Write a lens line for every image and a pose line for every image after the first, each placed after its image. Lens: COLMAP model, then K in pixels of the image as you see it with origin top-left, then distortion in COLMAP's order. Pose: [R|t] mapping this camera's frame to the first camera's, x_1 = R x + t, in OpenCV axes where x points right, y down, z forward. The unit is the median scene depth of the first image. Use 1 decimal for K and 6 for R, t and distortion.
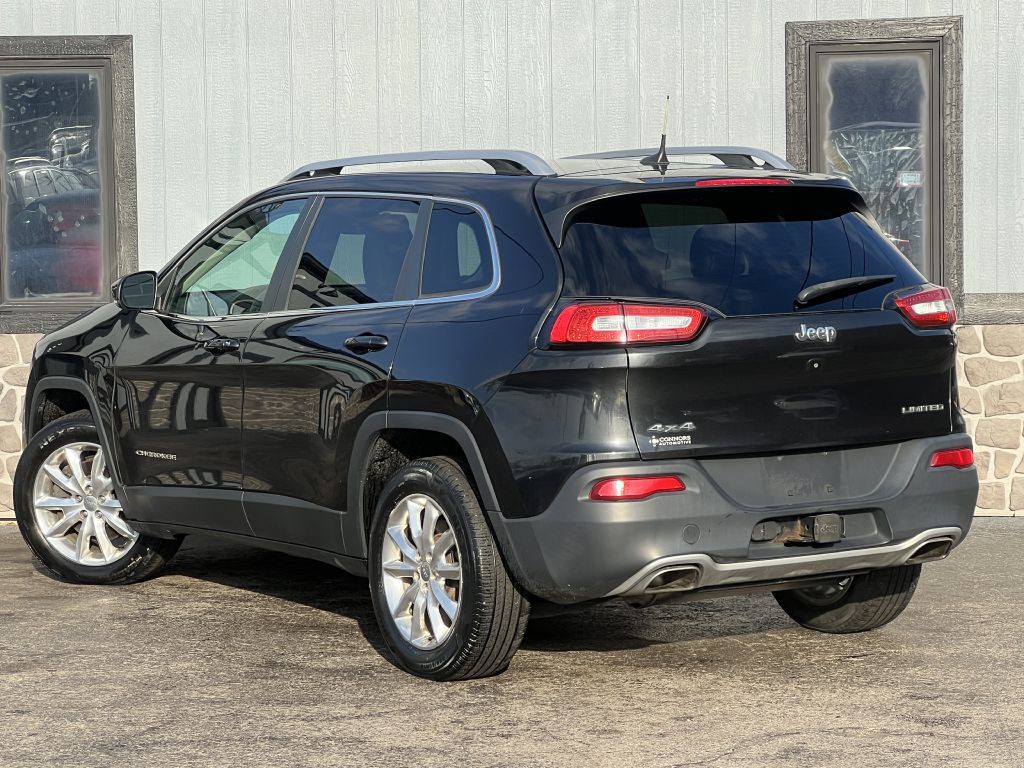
lens RADIAL K [[2811.6, 0, 505.9], [0, 2811.6, 361.8], [0, 0, 1]] dist [-0.145917, 6.510612]
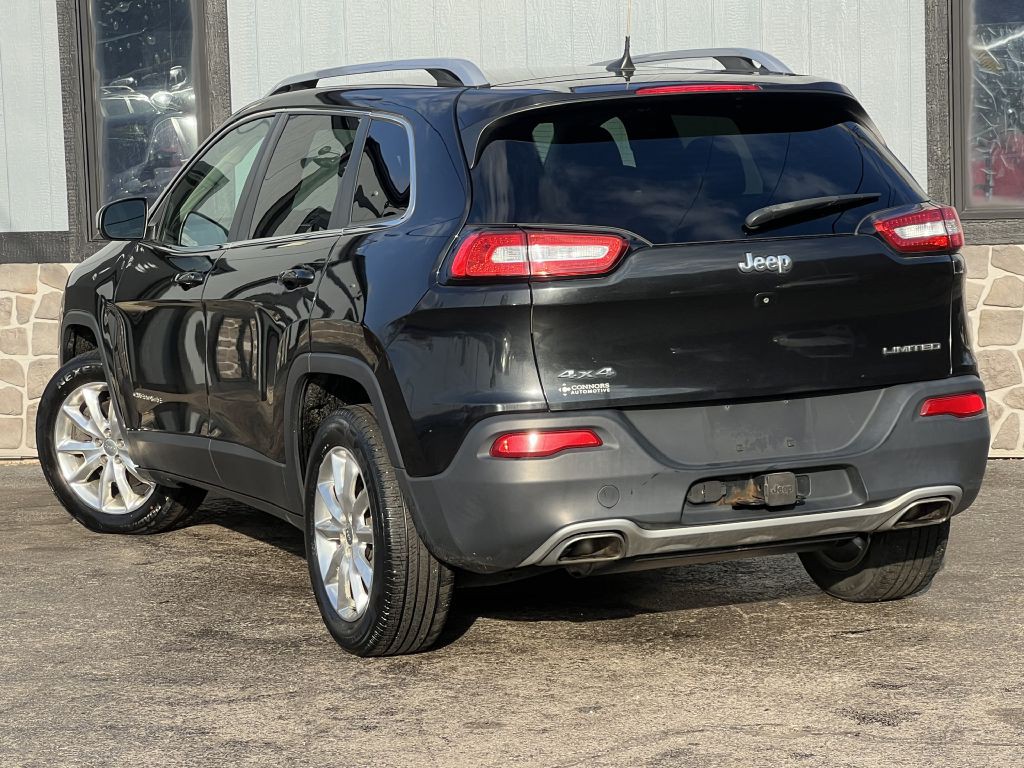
lens RADIAL K [[2811.6, 0, 505.9], [0, 2811.6, 361.8], [0, 0, 1]] dist [-0.145917, 6.510612]
pose [[0.986606, -0.004017, -0.163069, 0.165825], [0.009223, 0.999471, 0.031180, -0.007170], [0.162858, -0.032266, 0.986122, 0.131466]]
